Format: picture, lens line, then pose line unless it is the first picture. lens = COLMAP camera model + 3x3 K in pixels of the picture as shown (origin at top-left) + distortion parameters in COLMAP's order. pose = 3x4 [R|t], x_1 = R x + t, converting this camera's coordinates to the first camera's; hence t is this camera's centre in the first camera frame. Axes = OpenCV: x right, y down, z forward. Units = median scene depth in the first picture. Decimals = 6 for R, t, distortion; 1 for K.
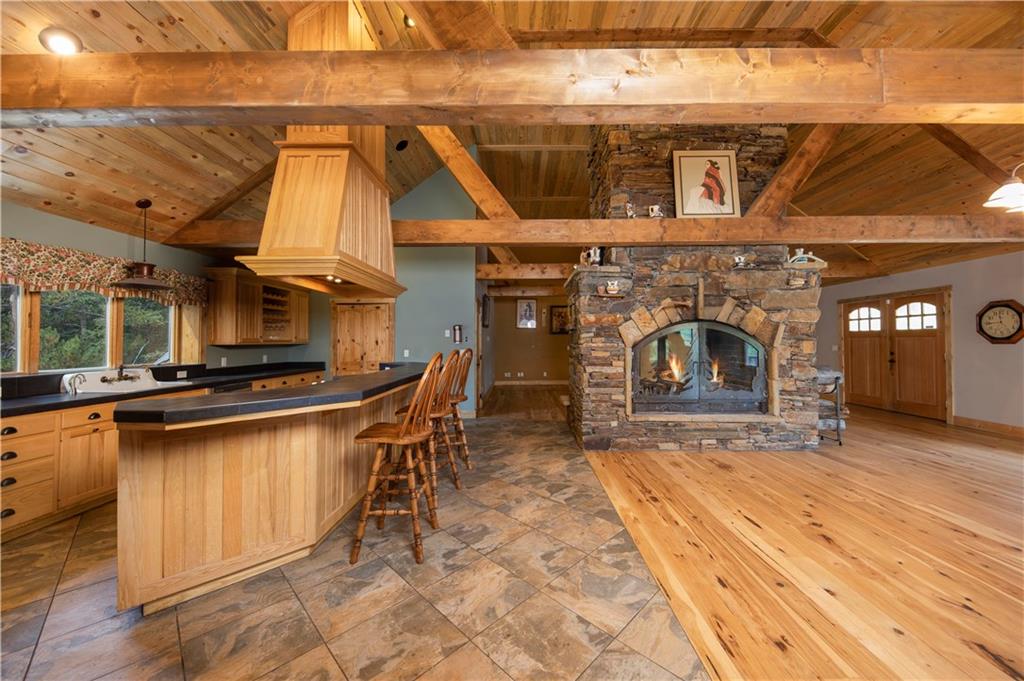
lens RADIAL K [[369.4, 0, 510.5], [0, 369.4, 336.6], [0, 0, 1]] dist [0.001505, -0.004030]
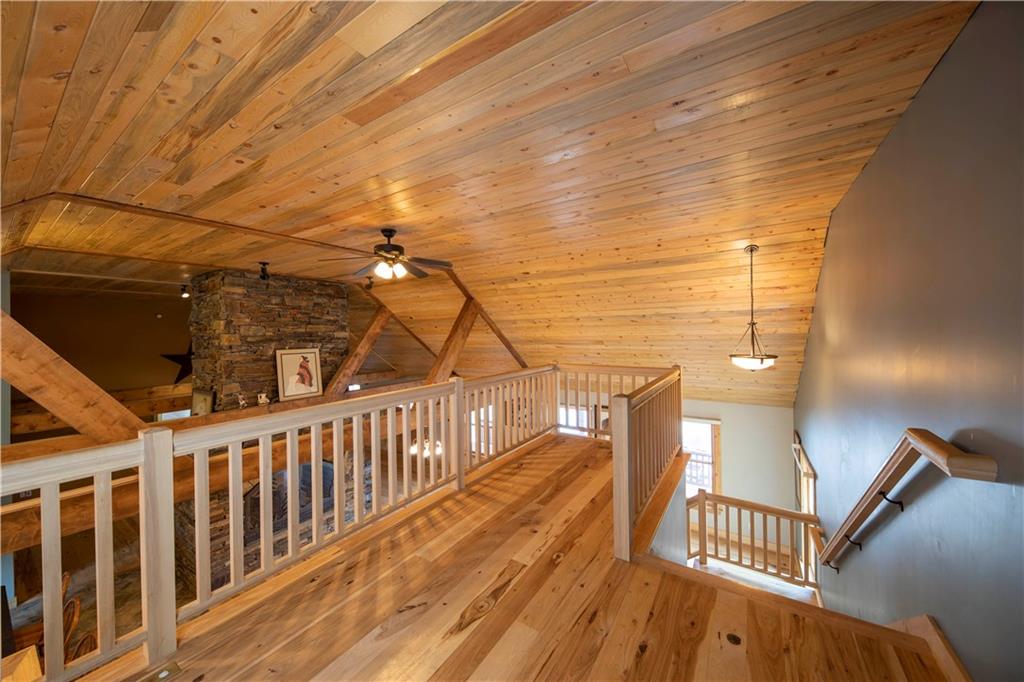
lens RADIAL K [[359.8, 0, 509.8], [0, 359.8, 336.0], [0, 0, 1]] dist [0.002878, -0.000086]
pose [[0.527010, -0.012589, 0.849766, -0.261884], [0.001515, 0.999903, 0.013874, -0.574051], [-0.849858, -0.006024, 0.526978, -0.492658]]
